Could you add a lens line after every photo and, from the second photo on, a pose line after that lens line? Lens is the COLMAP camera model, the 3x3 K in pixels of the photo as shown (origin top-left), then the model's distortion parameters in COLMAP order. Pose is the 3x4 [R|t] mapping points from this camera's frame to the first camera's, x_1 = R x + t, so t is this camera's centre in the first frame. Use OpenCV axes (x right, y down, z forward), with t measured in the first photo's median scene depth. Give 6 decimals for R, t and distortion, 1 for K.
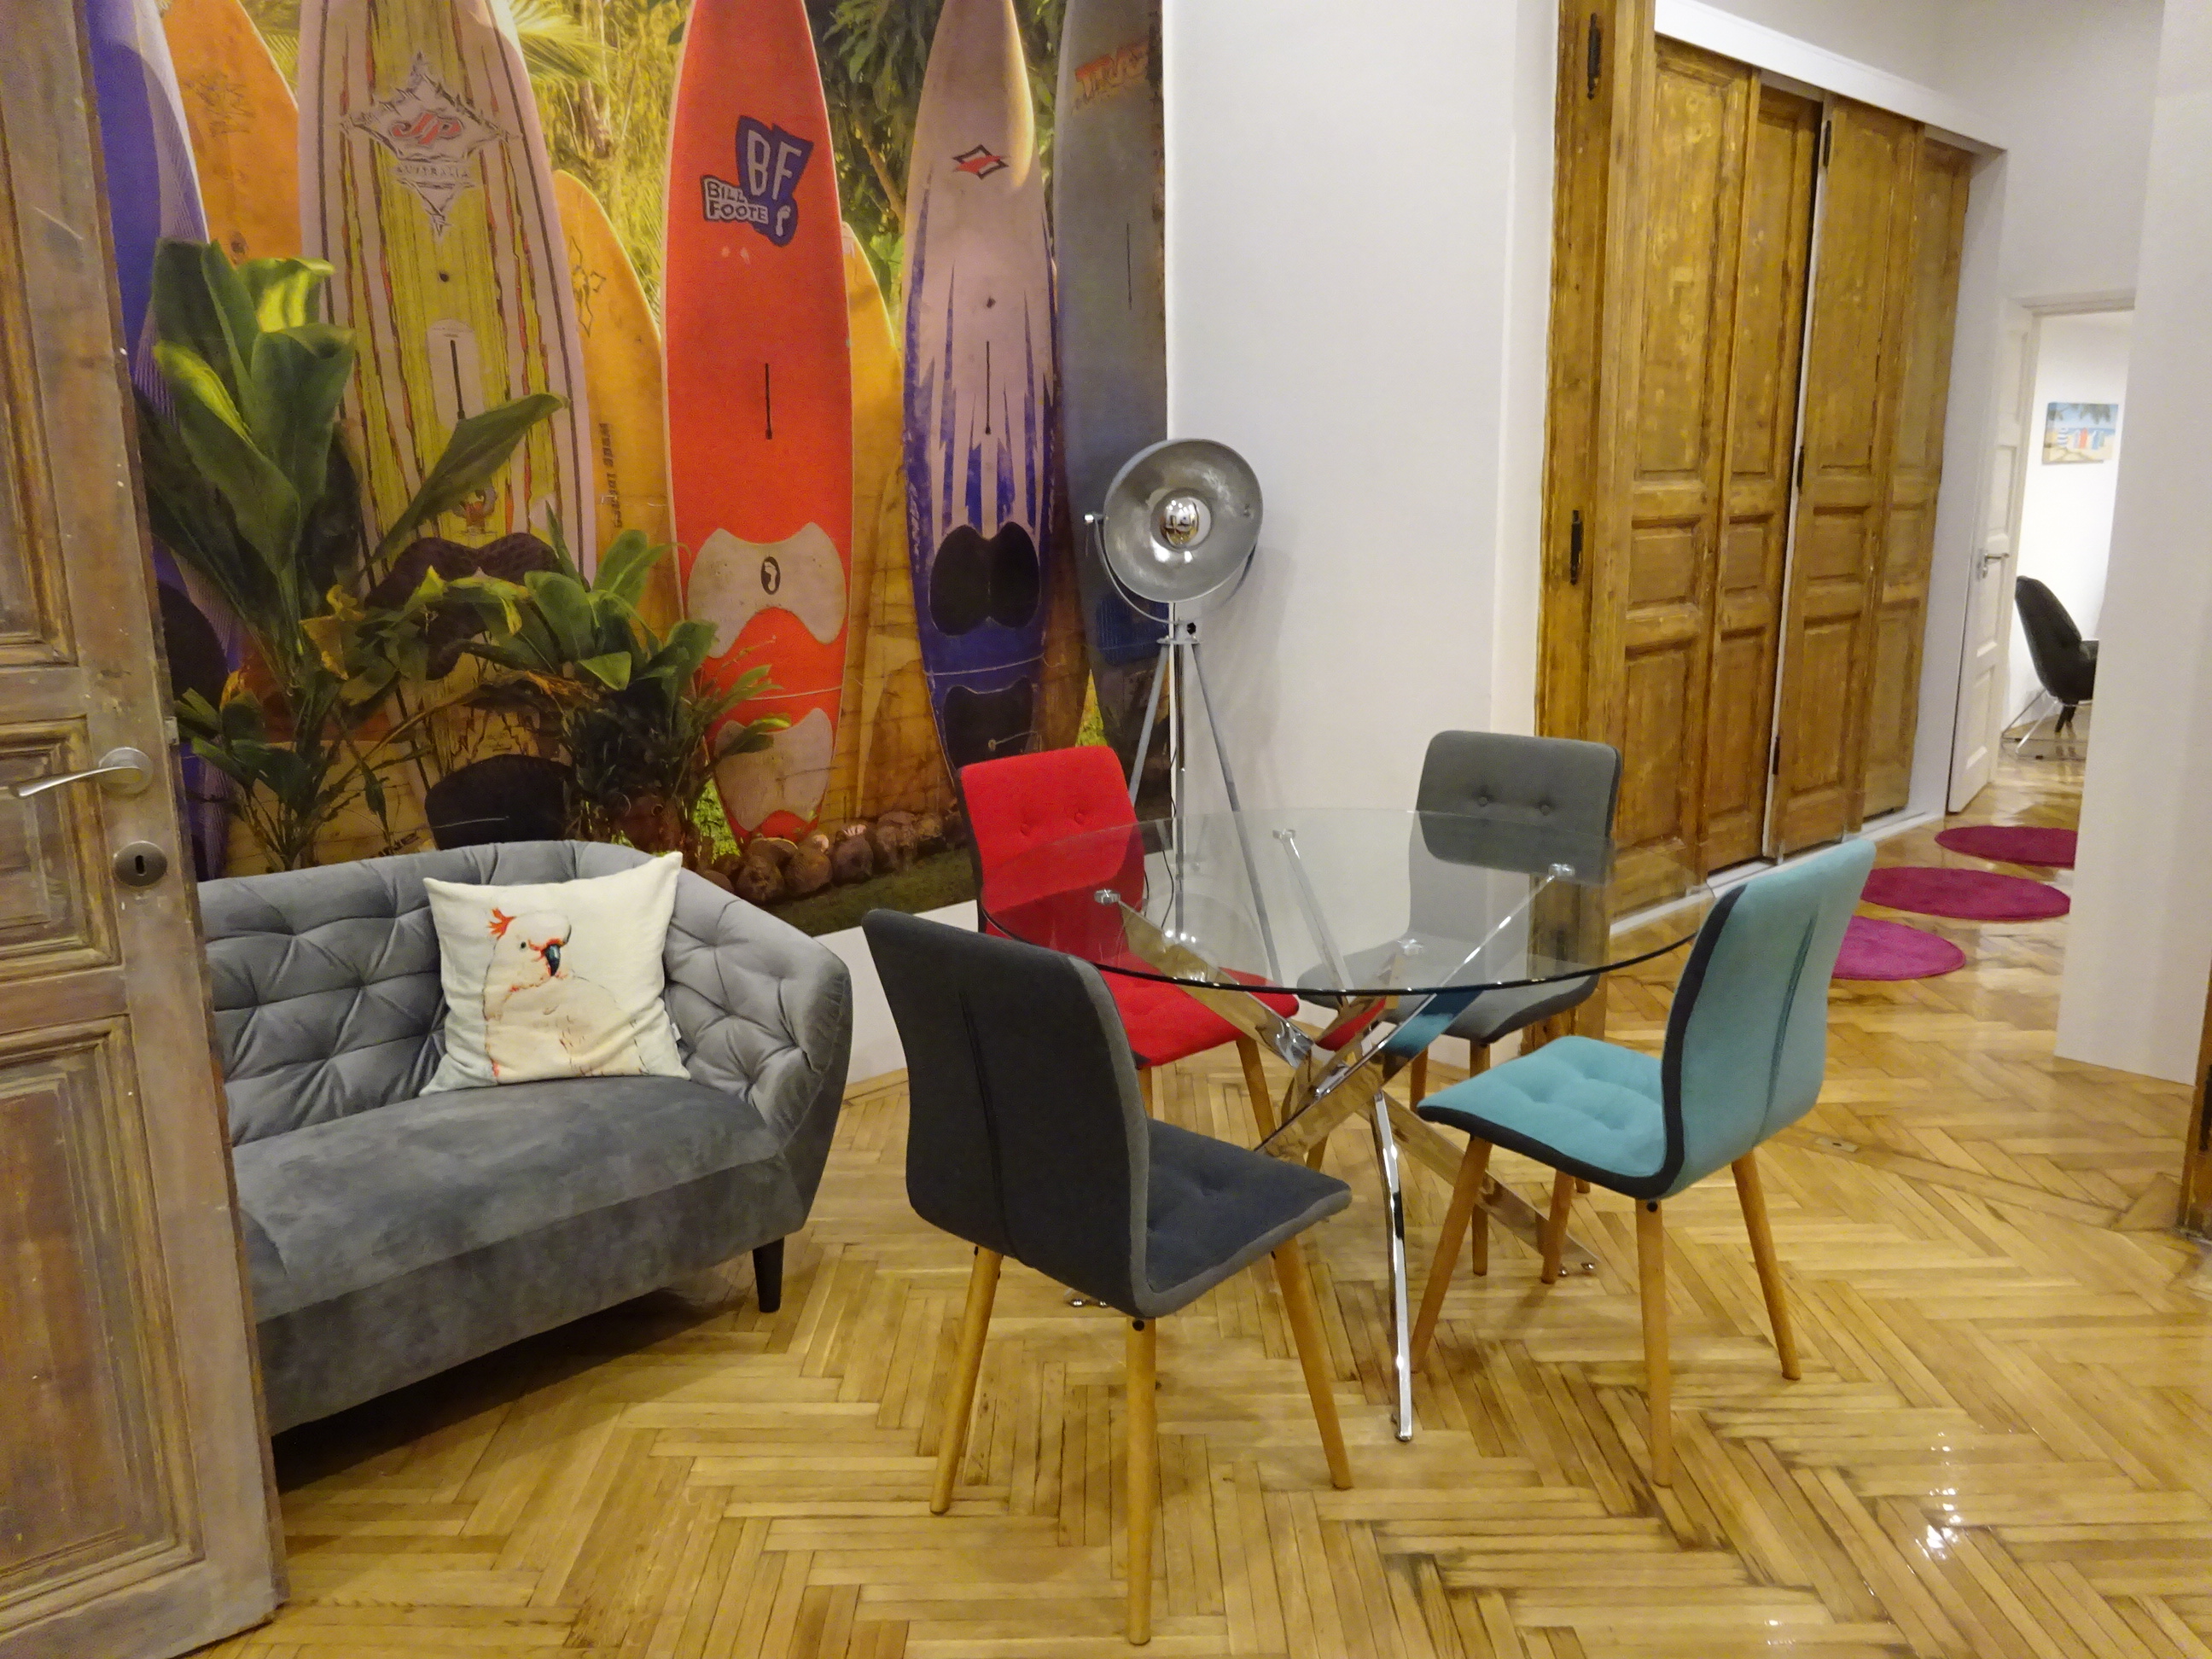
lens RADIAL K [[1631.6, 0, 1105.7], [0, 1631.6, 828.5], [0, 0, 1]] dist [-0.004923, -0.003248]
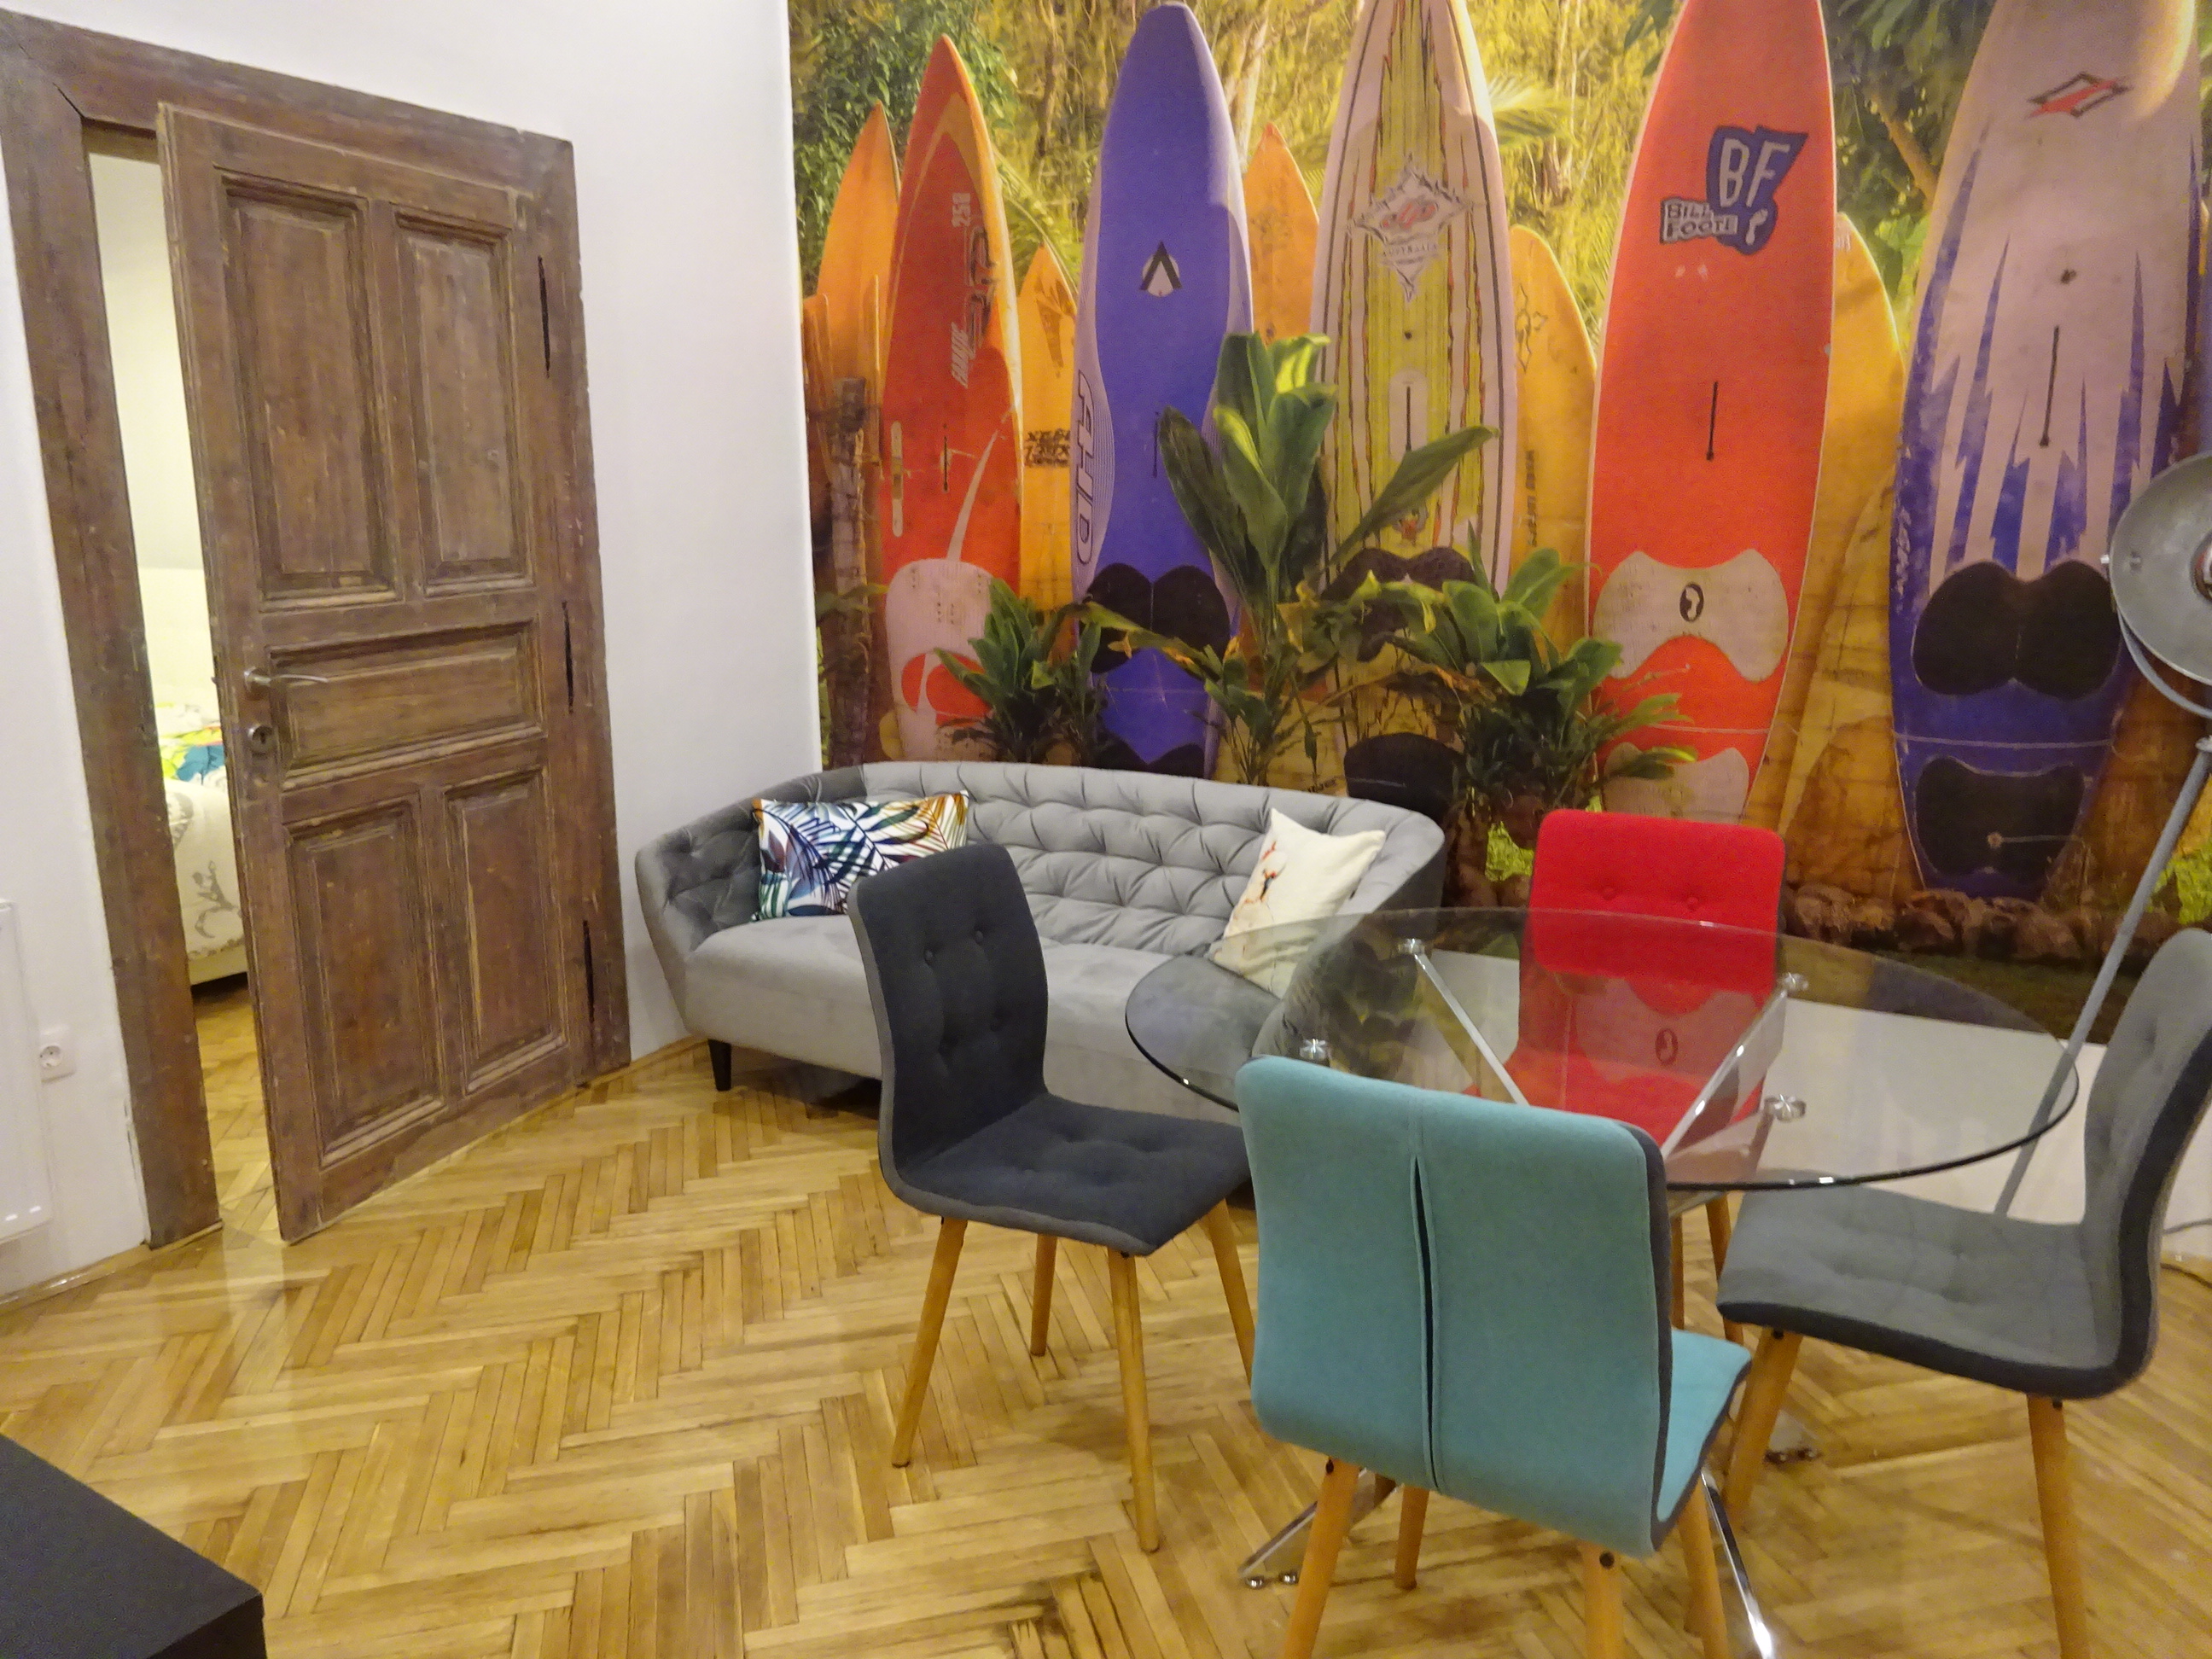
lens RADIAL K [[1631.6, 0, 1107.4], [0, 1631.6, 830.8], [0, 0, 1]] dist [-0.004923, -0.003248]
pose [[0.245716, 0.199215, -0.948650, 0.704867], [-0.201773, 0.967729, 0.150959, -0.109101], [0.948109, 0.154319, 0.277983, 0.464261]]
